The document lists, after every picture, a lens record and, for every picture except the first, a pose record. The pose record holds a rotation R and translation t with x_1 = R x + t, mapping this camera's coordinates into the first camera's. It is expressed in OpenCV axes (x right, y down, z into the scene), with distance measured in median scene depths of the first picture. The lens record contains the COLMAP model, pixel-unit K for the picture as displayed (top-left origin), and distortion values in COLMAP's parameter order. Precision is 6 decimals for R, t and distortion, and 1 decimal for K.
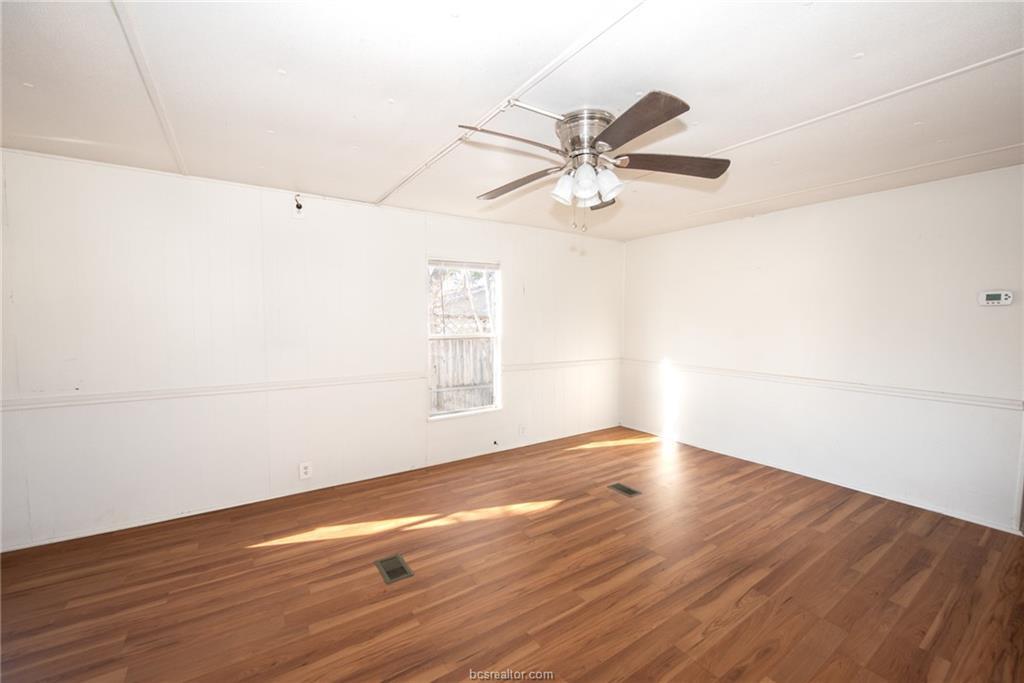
lens RADIAL K [[412.1, 0, 520.1], [0, 412.1, 354.3], [0, 0, 1]] dist [-0.002134, -0.000272]
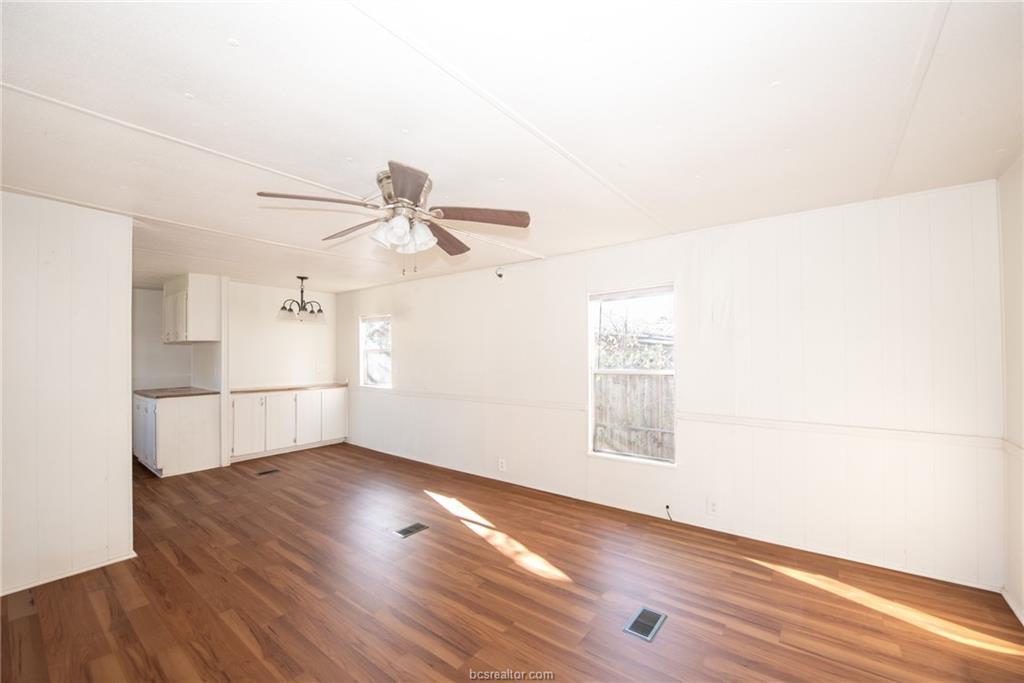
lens RADIAL K [[412.1, 0, 520.1], [0, 412.1, 354.3], [0, 0, 1]] dist [-0.002134, -0.000272]
pose [[0.318189, -0.011047, -0.947963, 0.793304], [-0.078103, 0.996227, -0.037826, -0.035675], [0.944805, 0.086074, 0.316125, 0.596743]]
